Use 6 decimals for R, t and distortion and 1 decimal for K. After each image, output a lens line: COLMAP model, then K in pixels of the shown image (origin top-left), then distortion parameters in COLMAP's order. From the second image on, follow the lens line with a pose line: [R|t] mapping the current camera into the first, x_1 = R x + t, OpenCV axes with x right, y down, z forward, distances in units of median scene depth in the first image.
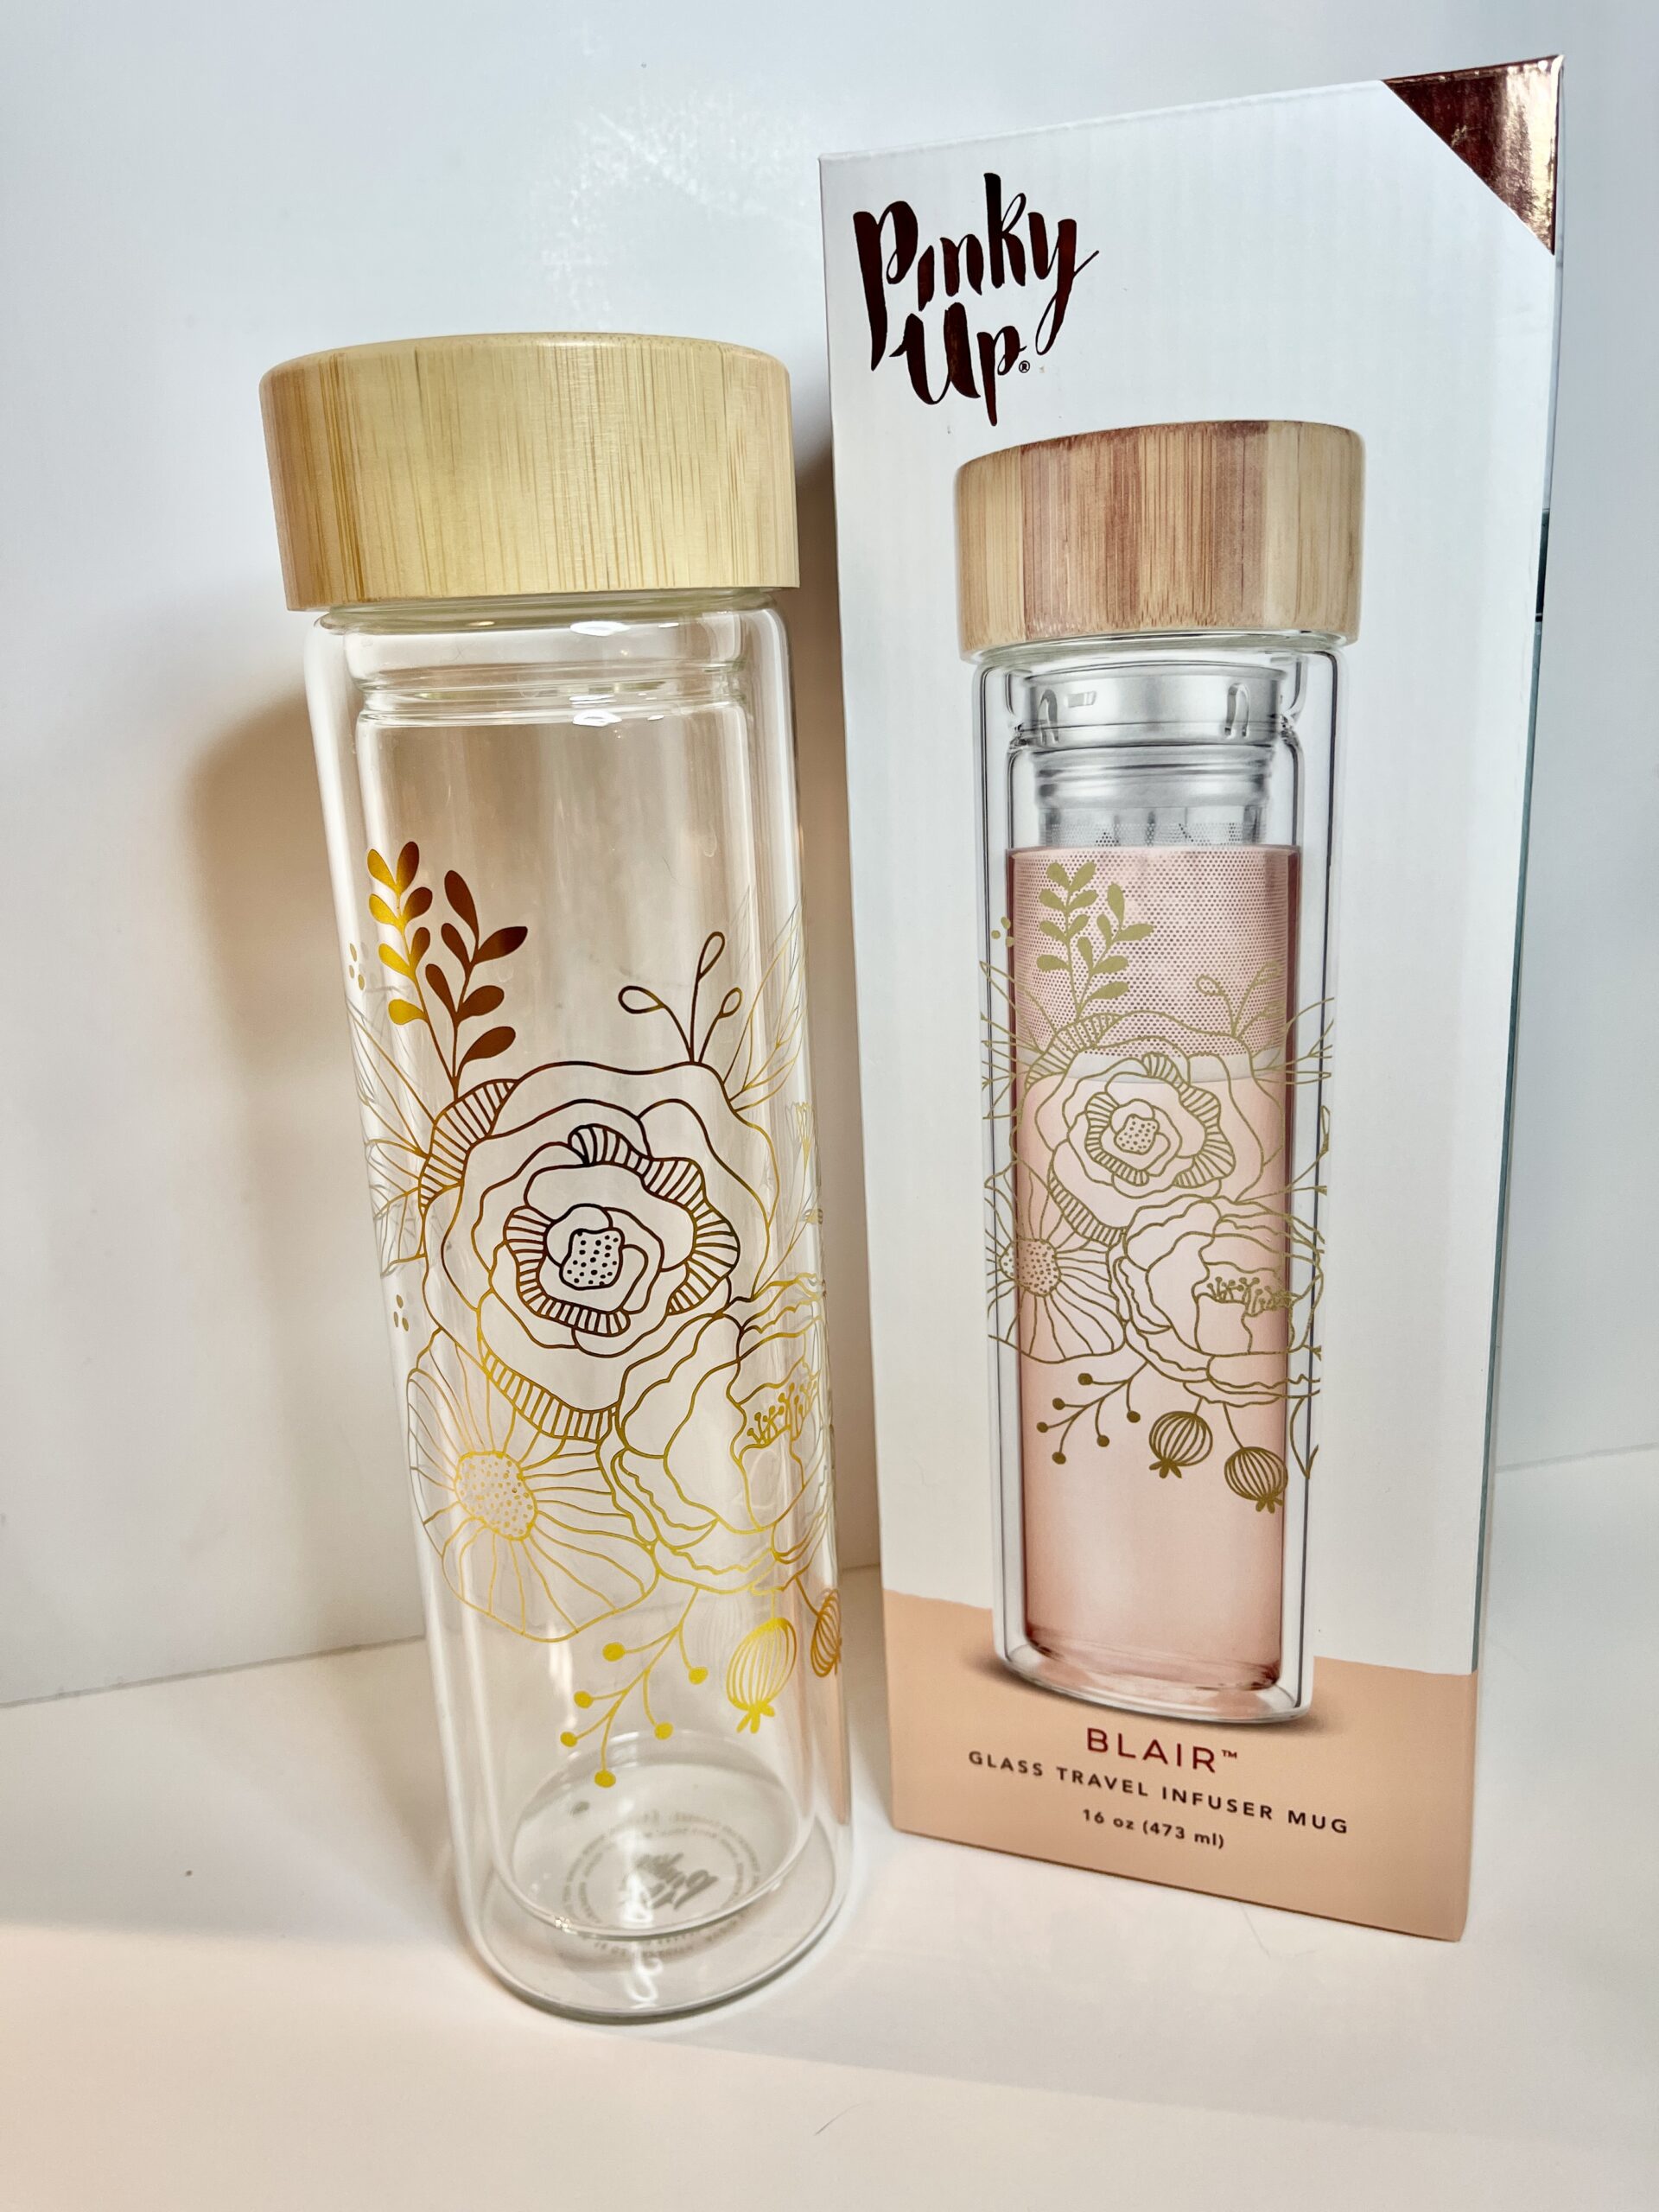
lens RADIAL K [[1651.8, 0, 829.5], [0, 1651.8, 1106.0], [0, 0, 1]] dist [0.085305, -0.222396]
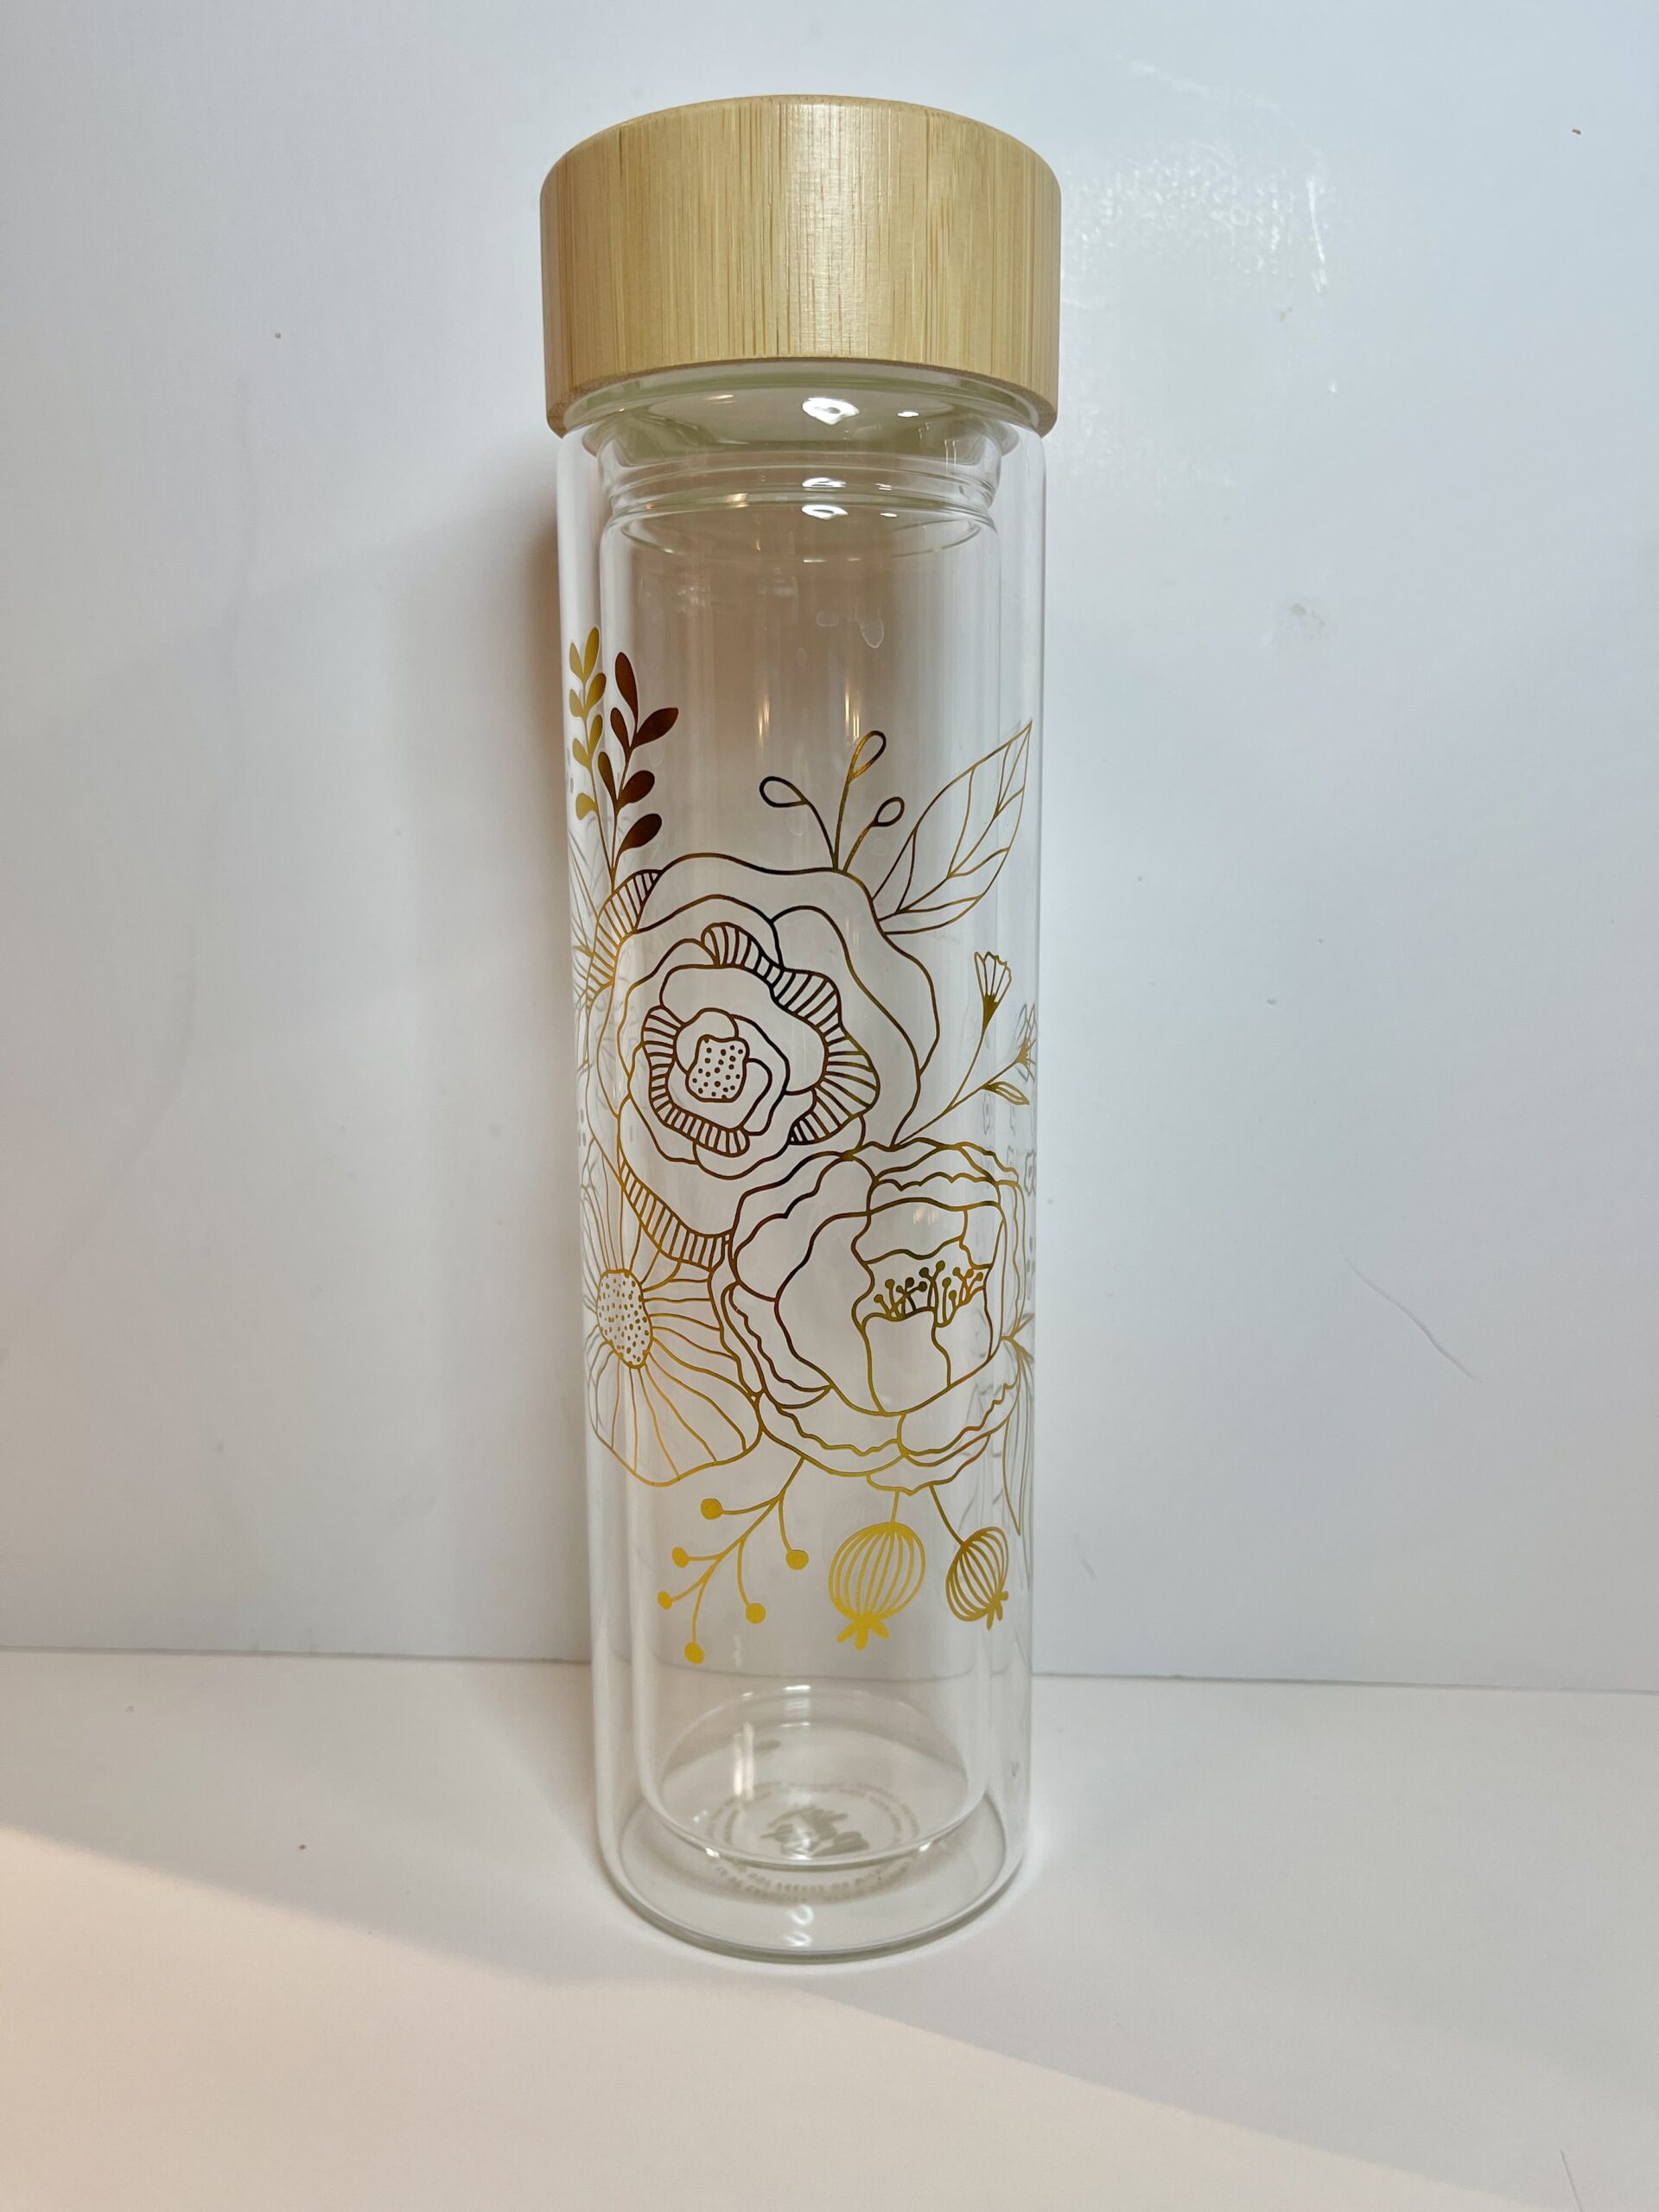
lens RADIAL K [[1651.8, 0, 829.5], [0, 1651.8, 1106.0], [0, 0, 1]] dist [0.085305, -0.222396]
pose [[0.908557, 0.110078, -0.402999, 0.303020], [-0.146532, 0.987344, -0.060665, 0.161292], [0.391220, 0.114170, 0.913188, 0.152932]]
